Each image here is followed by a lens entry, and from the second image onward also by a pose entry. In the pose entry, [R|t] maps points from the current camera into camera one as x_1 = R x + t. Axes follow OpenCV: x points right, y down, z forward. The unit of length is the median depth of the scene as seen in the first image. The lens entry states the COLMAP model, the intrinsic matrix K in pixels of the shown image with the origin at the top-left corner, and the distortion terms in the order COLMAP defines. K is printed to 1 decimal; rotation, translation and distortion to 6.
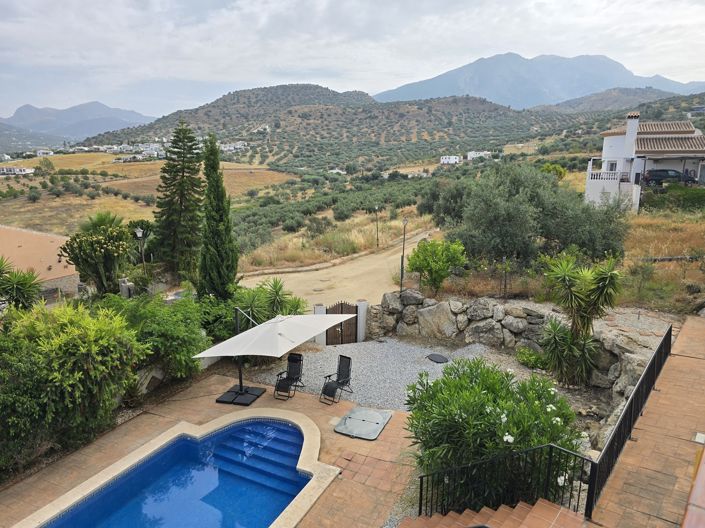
lens RADIAL K [[469.1, 0, 355.4], [0, 469.1, 266.5], [0, 0, 1]] dist [0.058372, -0.055553]
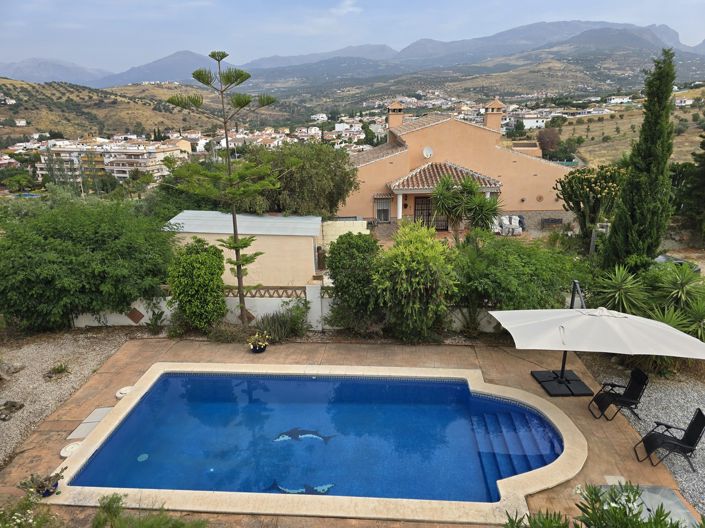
lens RADIAL K [[465.9, 0, 360.7], [0, 465.9, 262.8], [0, 0, 1]] dist [0.060557, -0.053378]
pose [[0.375717, 0.291082, -0.879834, 0.311601], [-0.175467, 0.954563, 0.240876, -0.071883], [0.909971, 0.063881, 0.409721, 0.336518]]
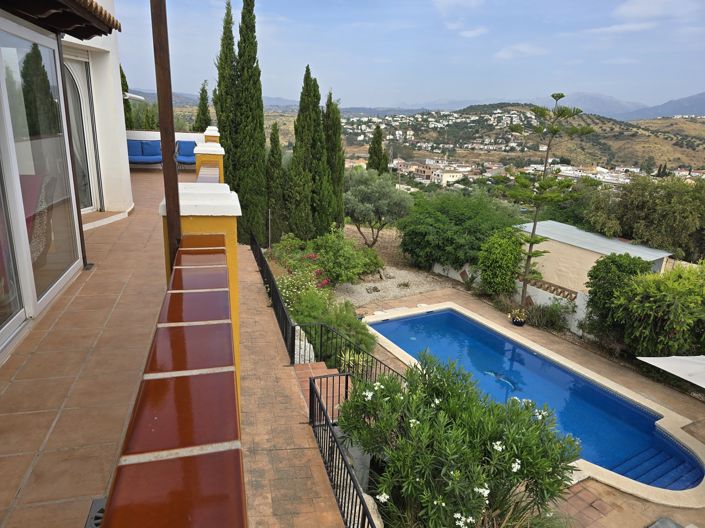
lens RADIAL K [[469.1, 0, 355.4], [0, 469.1, 266.5], [0, 0, 1]] dist [0.058372, -0.055553]
pose [[-0.557275, 0.209661, -0.803422, 0.649125], [-0.218430, 0.896499, 0.385459, -0.151337], [0.801082, 0.390298, -0.453800, 0.743443]]
